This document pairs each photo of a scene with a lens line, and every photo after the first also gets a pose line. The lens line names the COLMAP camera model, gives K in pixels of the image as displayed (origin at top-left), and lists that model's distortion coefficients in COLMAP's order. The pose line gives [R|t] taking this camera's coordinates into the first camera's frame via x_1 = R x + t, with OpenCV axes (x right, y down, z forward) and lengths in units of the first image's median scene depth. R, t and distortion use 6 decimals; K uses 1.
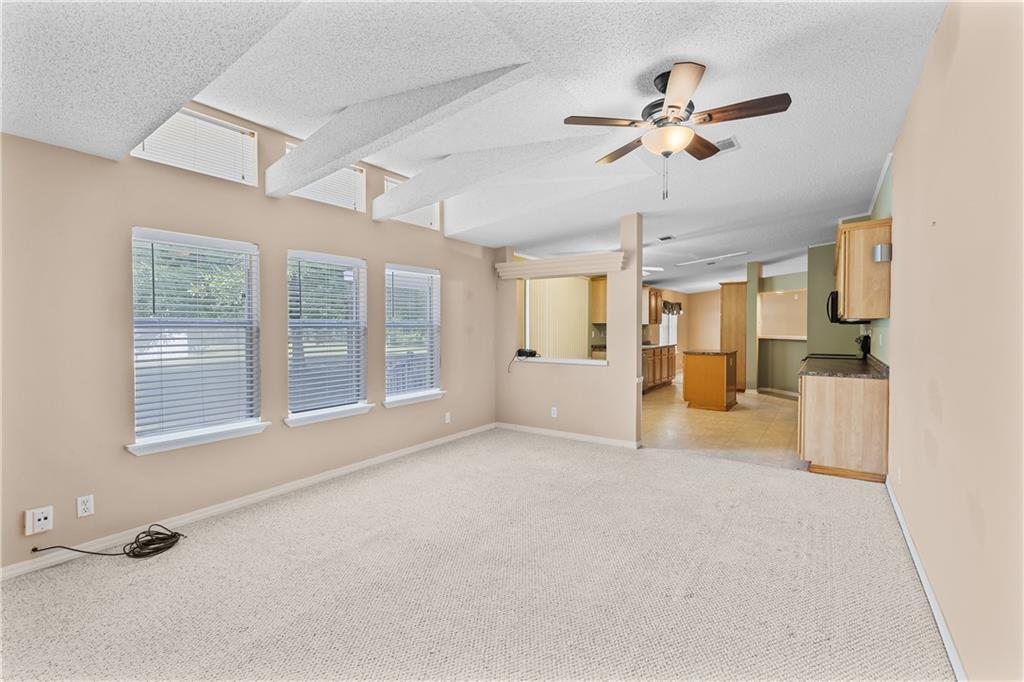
lens RADIAL K [[469.3, 0, 520.2], [0, 469.3, 340.1], [0, 0, 1]] dist [0.007218, -0.001819]
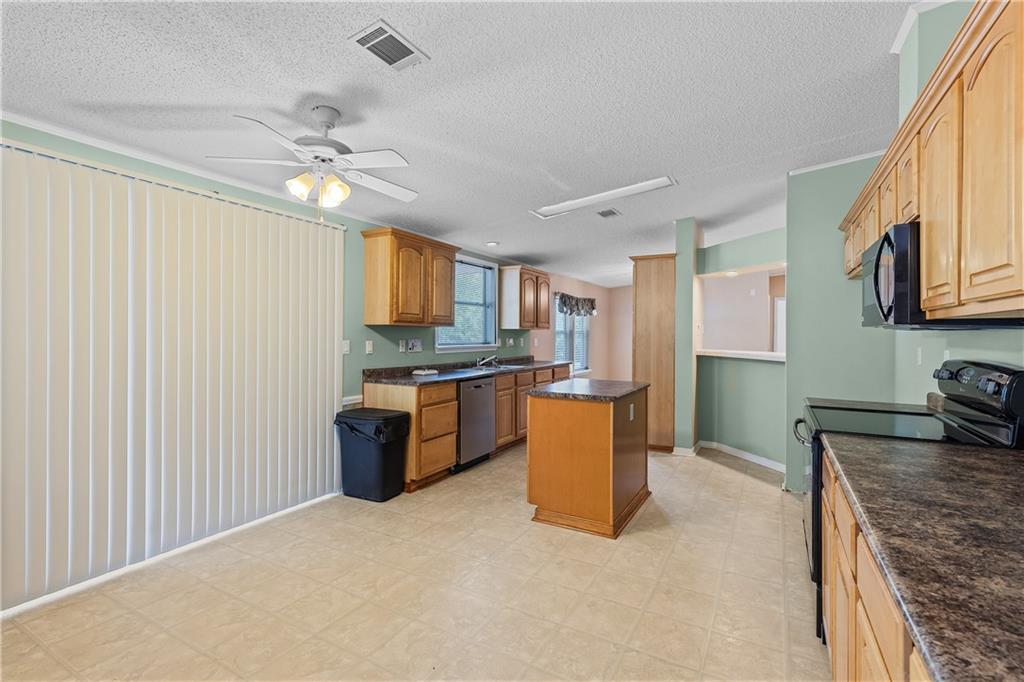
lens RADIAL K [[469.3, 0, 519.5], [0, 469.3, 334.5], [0, 0, 1]] dist [0.007218, -0.001819]
pose [[0.996093, 0.008090, 0.087934, 0.248472], [-0.005962, 0.999683, -0.024444, -0.013578], [-0.088104, 0.023824, 0.995826, 0.462381]]
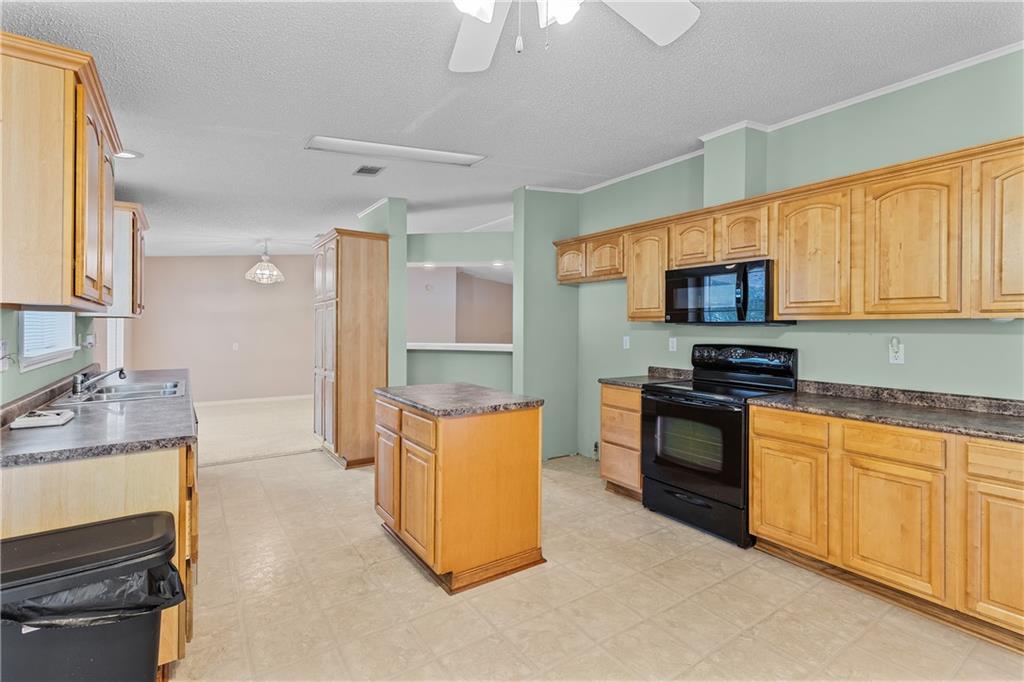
lens RADIAL K [[469.3, 0, 532.0], [0, 469.3, 329.1], [0, 0, 1]] dist [0.007218, -0.001819]
pose [[0.349137, 0.004796, 0.937059, 0.072610], [0.014948, 0.999831, -0.010686, -0.018672], [-0.936952, 0.017738, 0.349006, 0.689112]]
